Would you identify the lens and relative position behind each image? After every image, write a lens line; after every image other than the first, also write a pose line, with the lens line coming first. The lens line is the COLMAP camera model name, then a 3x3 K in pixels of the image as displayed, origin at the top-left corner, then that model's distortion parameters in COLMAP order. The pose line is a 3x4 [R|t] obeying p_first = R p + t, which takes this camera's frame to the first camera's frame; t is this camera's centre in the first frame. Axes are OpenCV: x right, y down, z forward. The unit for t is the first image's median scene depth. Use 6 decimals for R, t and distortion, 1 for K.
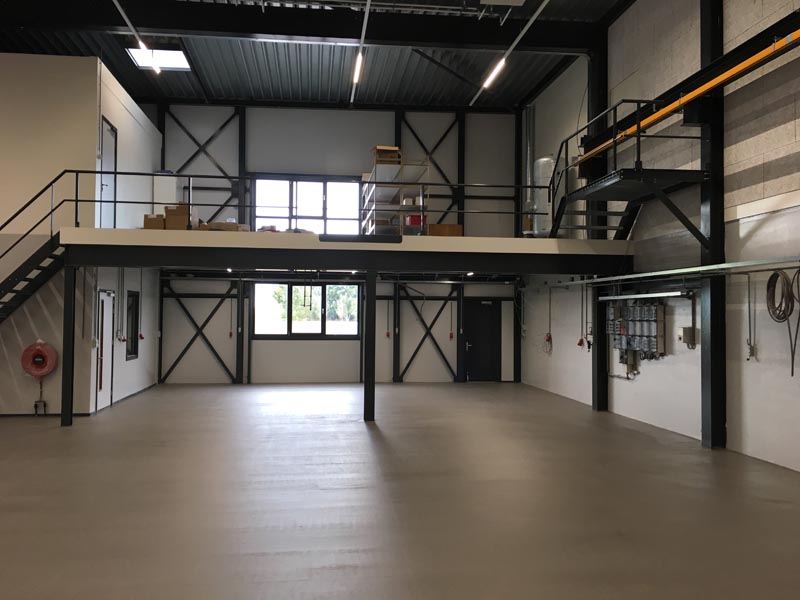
lens RADIAL K [[683.0, 0, 393.7], [0, 683.0, 297.3], [0, 0, 1]] dist [0.064048, -0.079352]
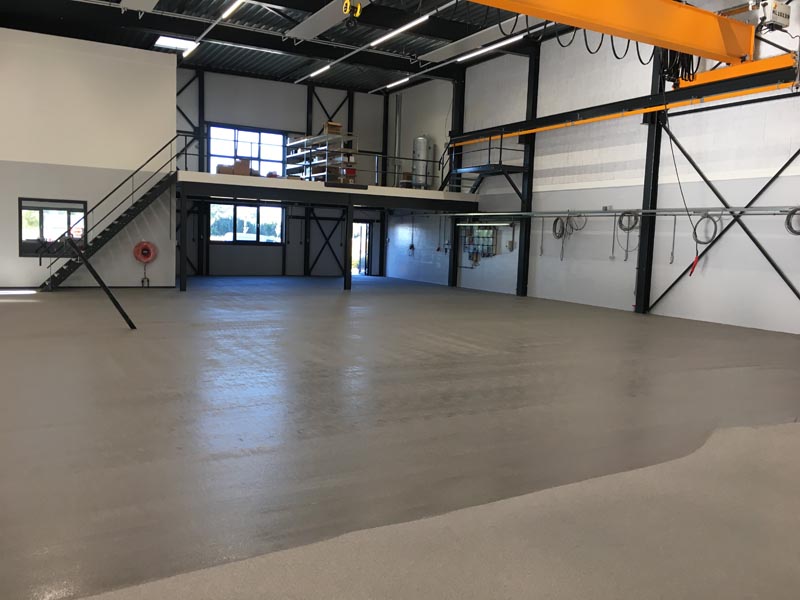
lens RADIAL K [[683.0, 0, 396.3], [0, 683.0, 305.9], [0, 0, 1]] dist [0.064048, -0.079352]
pose [[0.918340, -0.013706, 0.395554, -0.522011], [-0.039692, 0.991173, 0.126495, -0.007186], [-0.393796, -0.131866, 0.909690, -0.567134]]
